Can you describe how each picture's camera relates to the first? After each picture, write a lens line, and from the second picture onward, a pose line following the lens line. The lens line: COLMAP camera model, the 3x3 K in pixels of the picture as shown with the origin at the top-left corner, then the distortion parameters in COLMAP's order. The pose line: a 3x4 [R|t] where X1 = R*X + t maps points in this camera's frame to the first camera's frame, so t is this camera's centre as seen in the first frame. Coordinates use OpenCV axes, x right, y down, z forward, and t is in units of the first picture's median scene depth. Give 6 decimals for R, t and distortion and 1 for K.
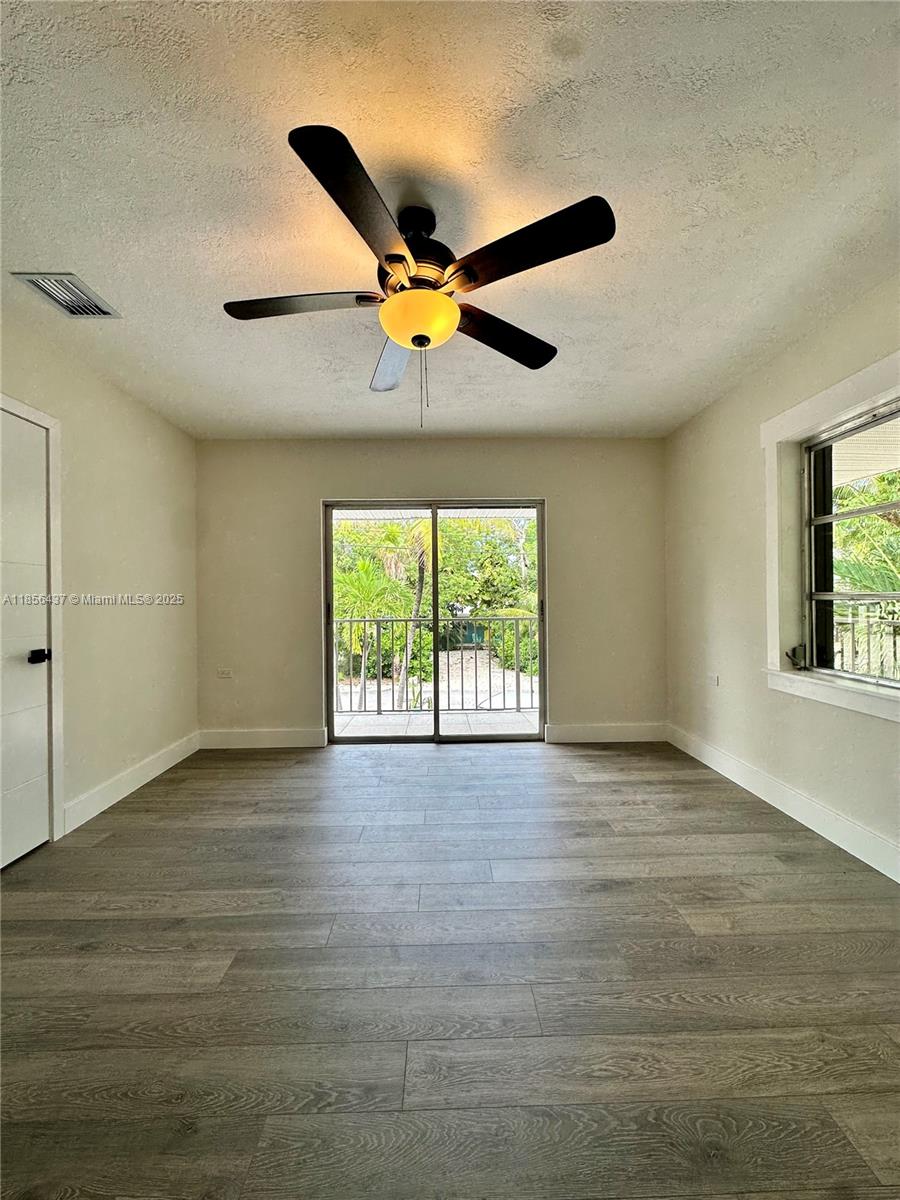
lens RADIAL K [[477.7, 0, 449.8], [0, 477.7, 599.3], [0, 0, 1]] dist [-0.007953, 0.001232]
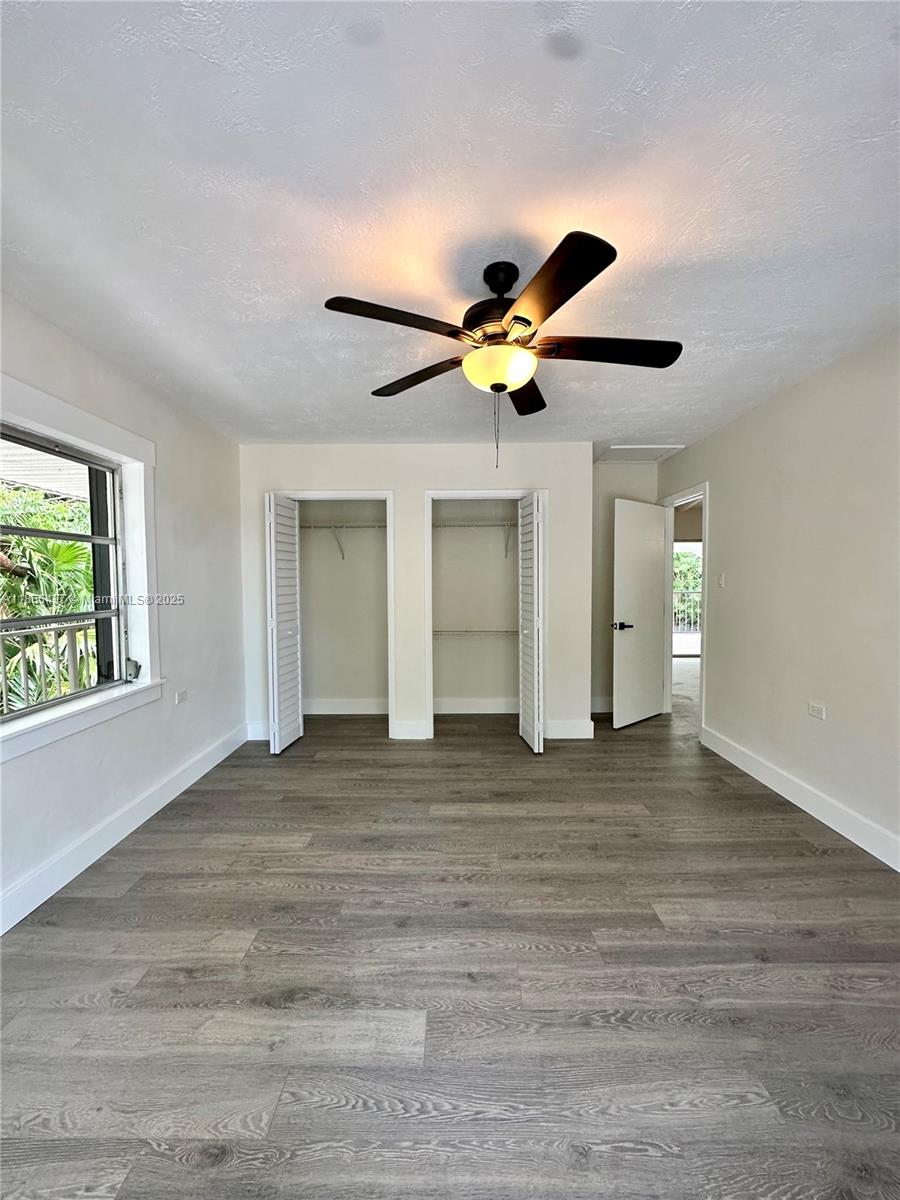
lens RADIAL K [[477.7, 0, 449.8], [0, 477.7, 599.3], [0, 0, 1]] dist [-0.007953, 0.001232]
pose [[-0.999580, 0.016543, 0.023814, 0.026589], [0.017555, 0.998924, 0.042927, -0.087625], [-0.023078, 0.043327, -0.998794, 1.699845]]
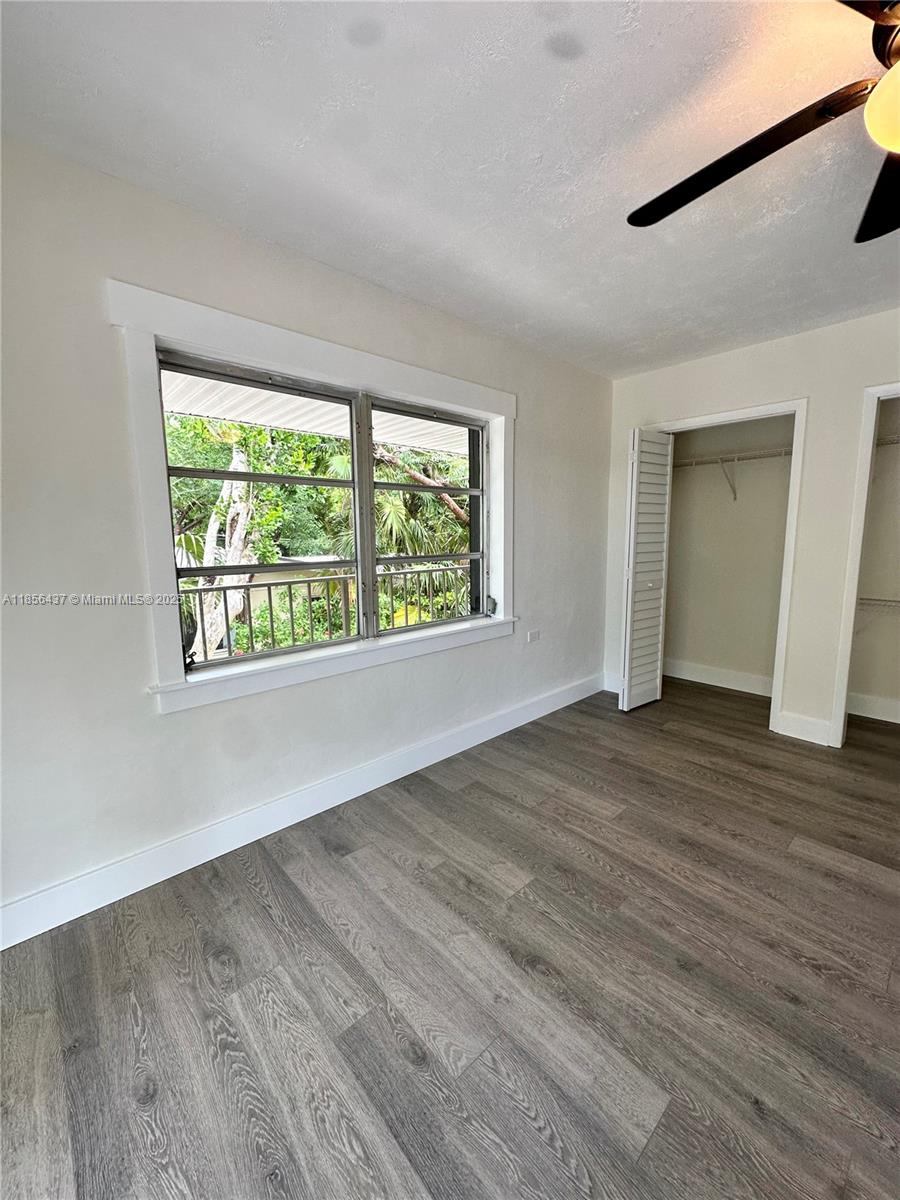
lens RADIAL K [[477.7, 0, 449.8], [0, 477.7, 599.3], [0, 0, 1]] dist [-0.007953, 0.001232]
pose [[-0.658901, -0.082709, 0.747669, -0.103761], [0.021089, 0.991515, 0.128269, -0.068367], [-0.751934, 0.100284, -0.651566, 1.484439]]
